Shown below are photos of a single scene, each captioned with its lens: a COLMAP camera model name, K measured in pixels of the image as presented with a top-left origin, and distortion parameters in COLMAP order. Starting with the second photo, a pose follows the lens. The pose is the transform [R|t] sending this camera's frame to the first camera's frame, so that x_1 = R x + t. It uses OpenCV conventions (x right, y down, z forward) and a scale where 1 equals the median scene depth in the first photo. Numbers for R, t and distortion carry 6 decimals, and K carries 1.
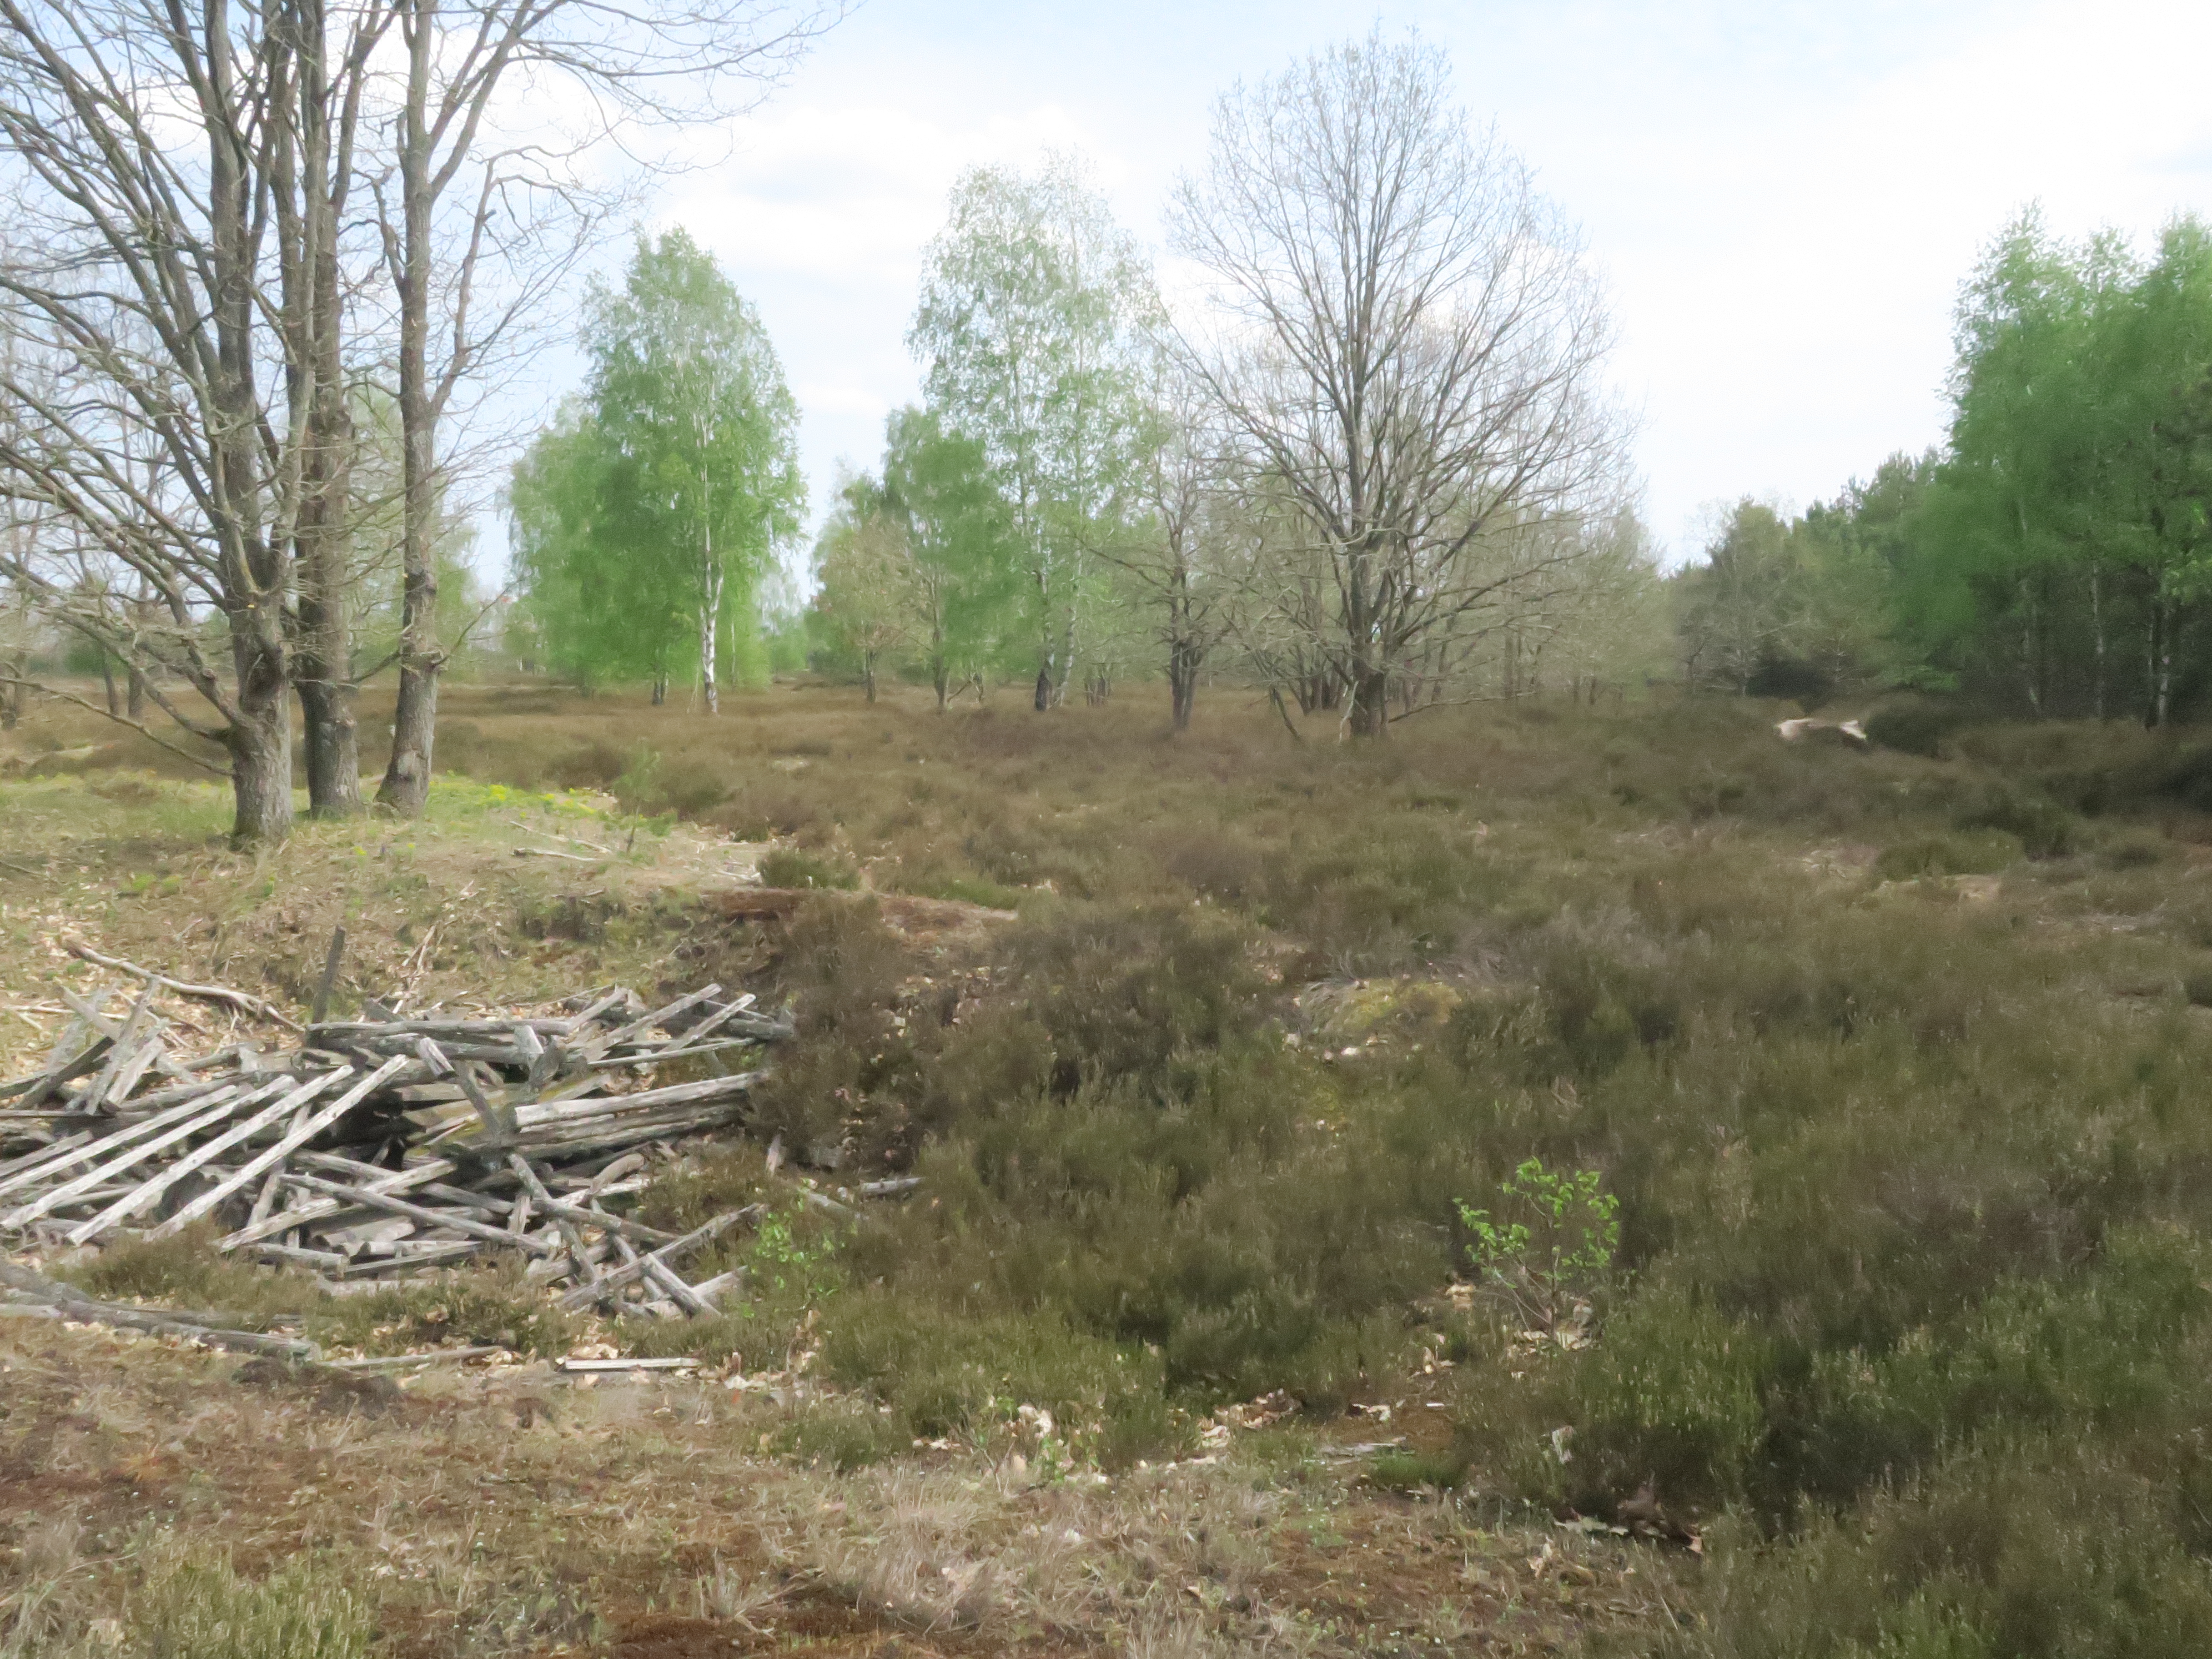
lens RADIAL K [[1881.8, 0, 1063.4], [0, 1881.8, 830.4], [0, 0, 1]] dist [-0.018232, 0.002215]
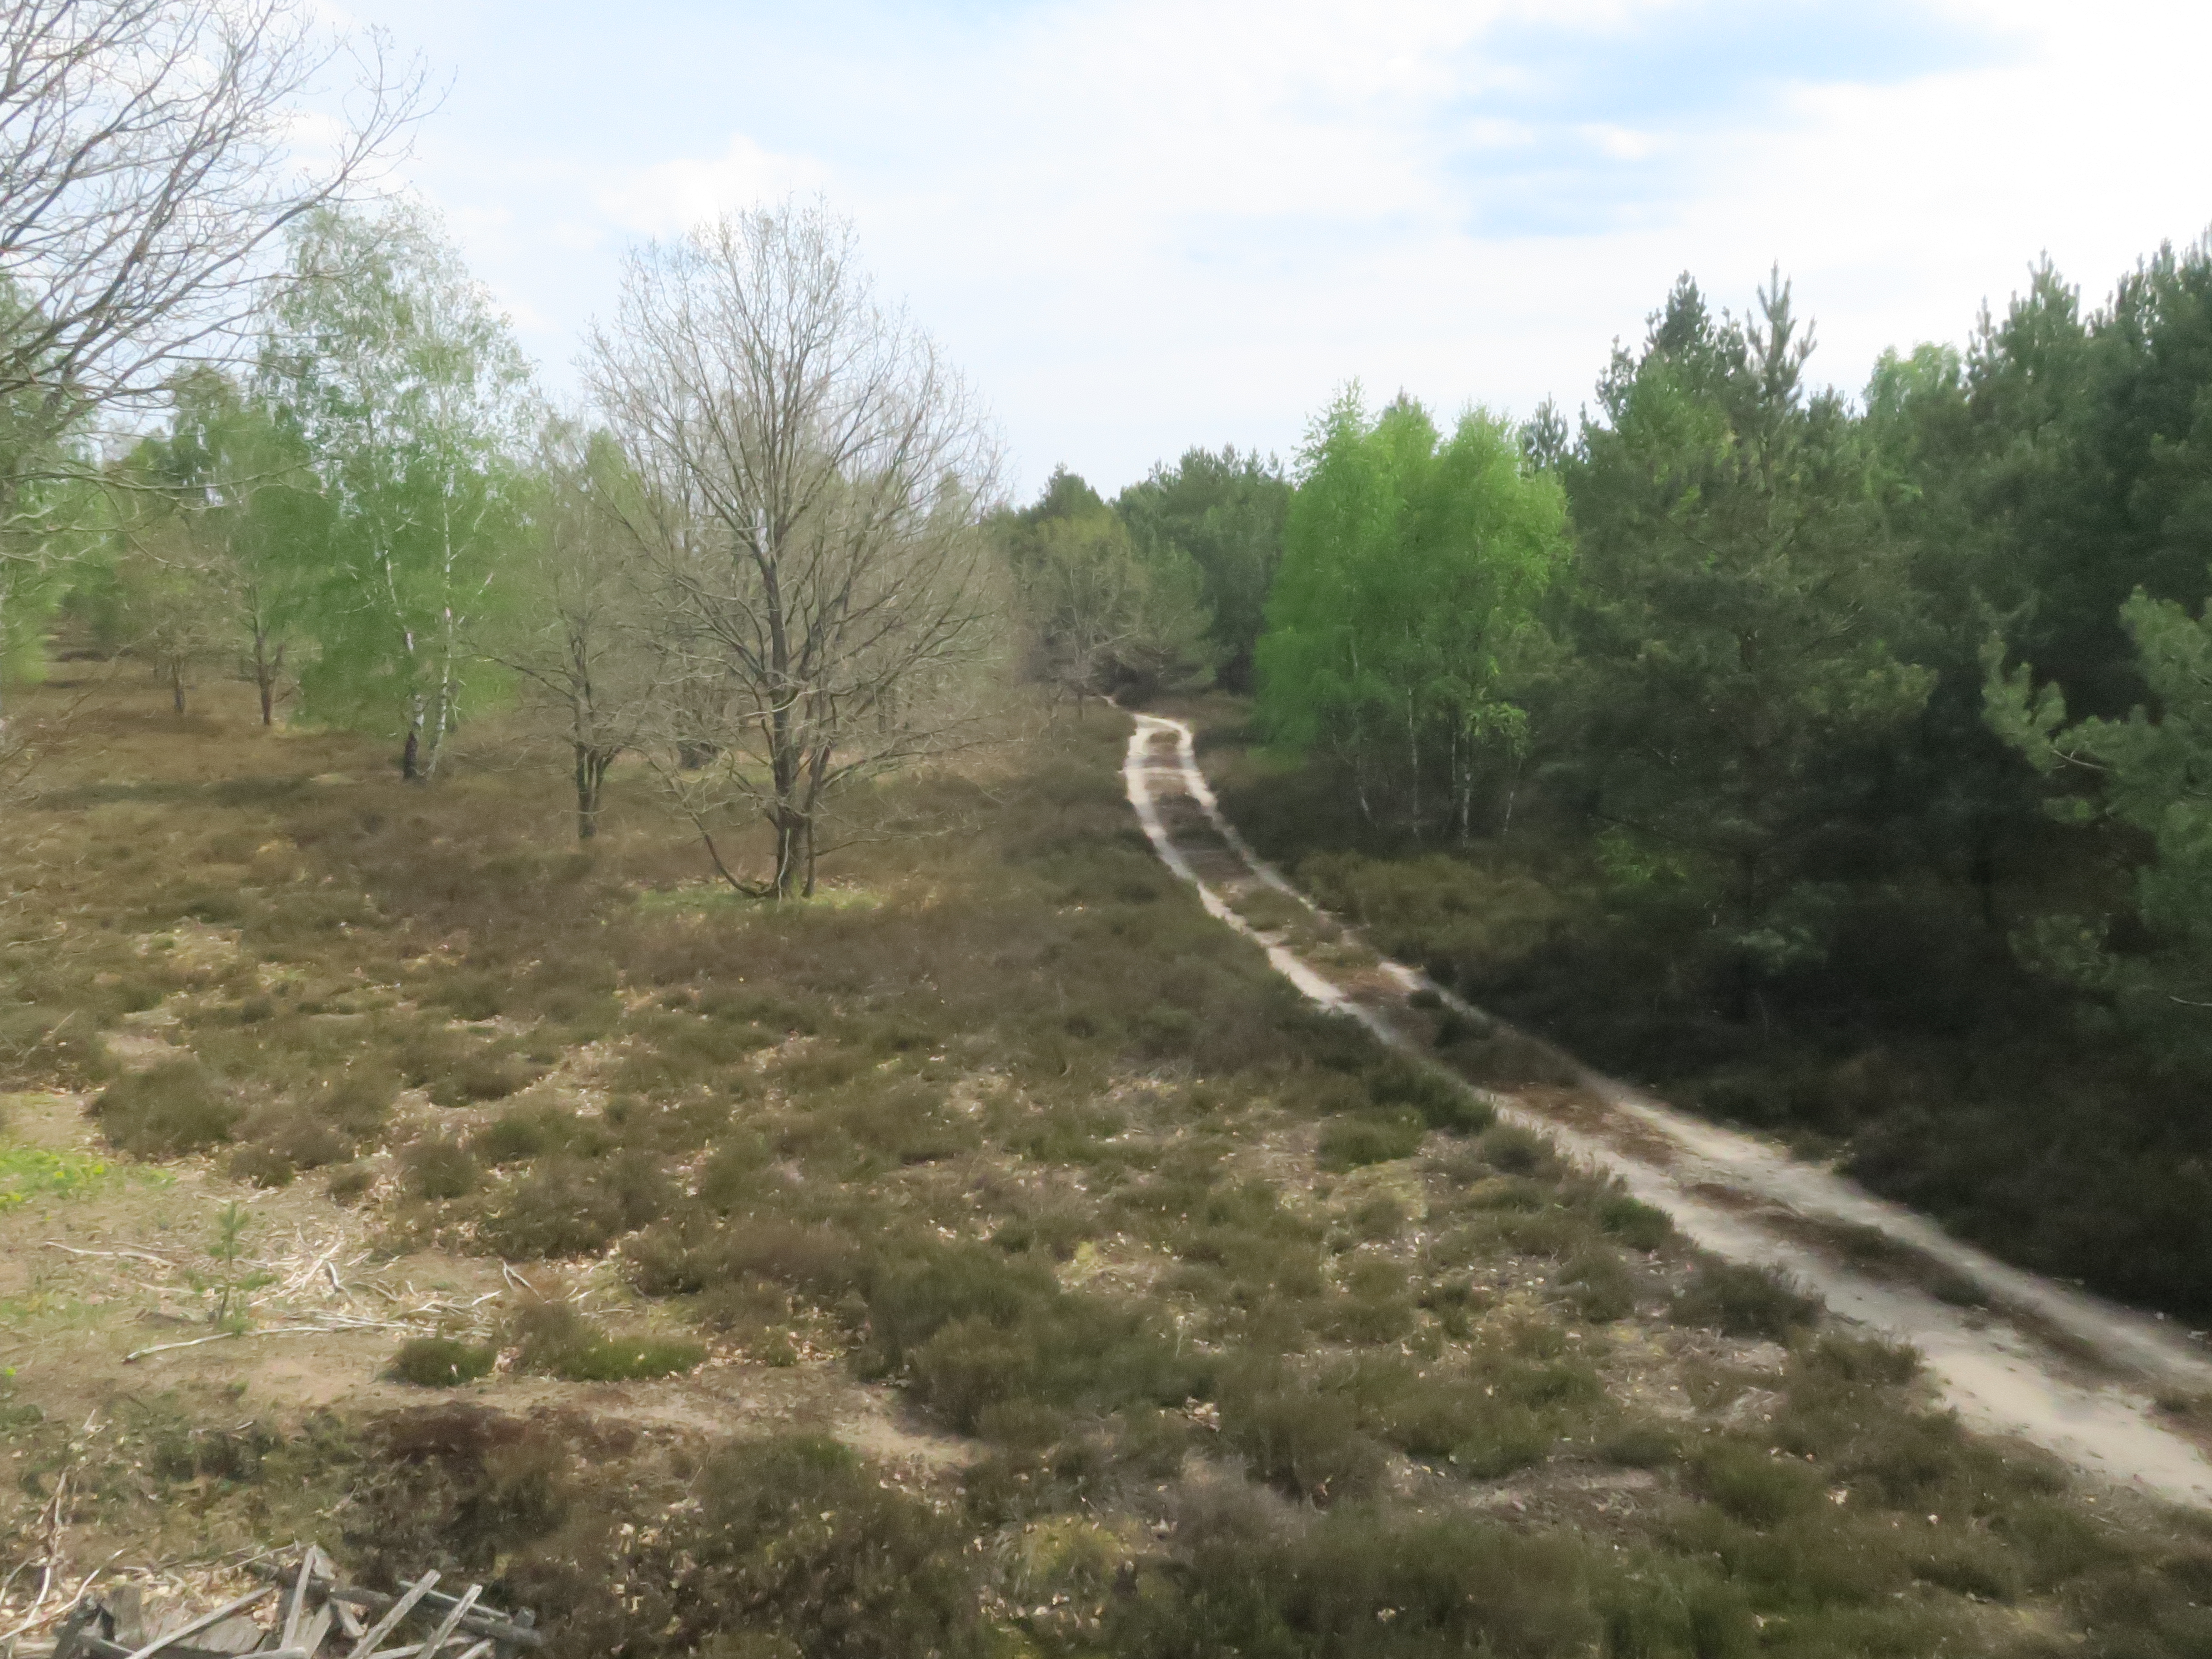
lens RADIAL K [[1881.8, 0, 1063.4], [0, 1881.8, 830.4], [0, 0, 1]] dist [-0.018232, 0.002215]
pose [[0.942709, -0.045562, 0.330490, -0.150190], [0.044414, 0.998952, 0.011030, -0.282089], [-0.330646, 0.004280, 0.943745, -0.115291]]
